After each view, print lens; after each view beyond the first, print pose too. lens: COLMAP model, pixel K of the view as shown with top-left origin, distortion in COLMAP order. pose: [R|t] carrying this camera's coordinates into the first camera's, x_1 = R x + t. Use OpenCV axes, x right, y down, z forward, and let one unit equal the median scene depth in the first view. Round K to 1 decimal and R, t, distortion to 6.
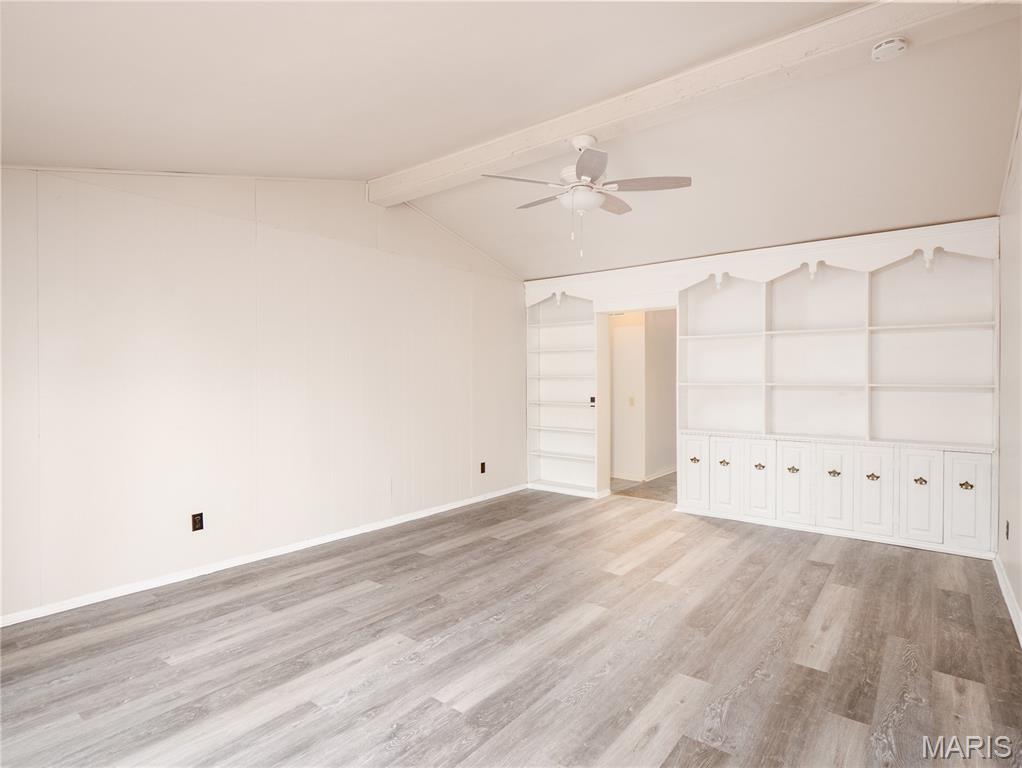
lens RADIAL K [[558.9, 0, 510.4], [0, 558.9, 382.1], [0, 0, 1]] dist [-0.011117, -0.002544]
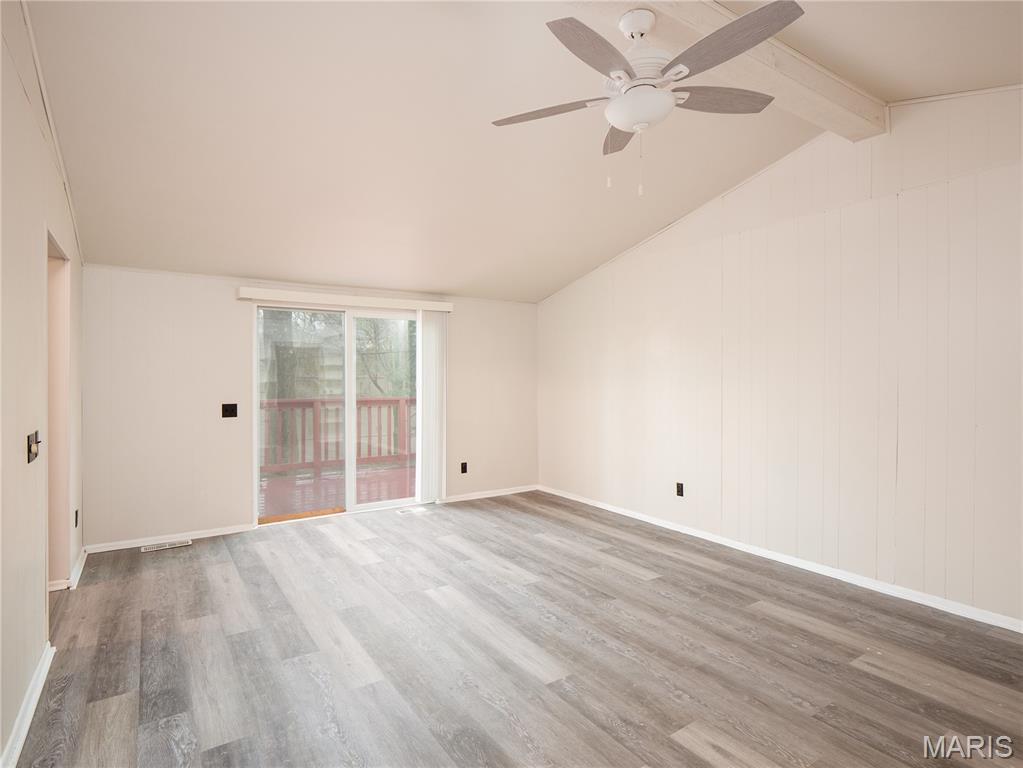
lens RADIAL K [[559.5, 0, 512.0], [0, 559.5, 381.3], [0, 0, 1]] dist [-0.011117, -0.002544]
pose [[-0.334322, 0.008420, -0.942421, 0.901862], [-0.010232, 0.999869, 0.012563, -0.017462], [0.942403, 0.013843, -0.334192, 1.199835]]
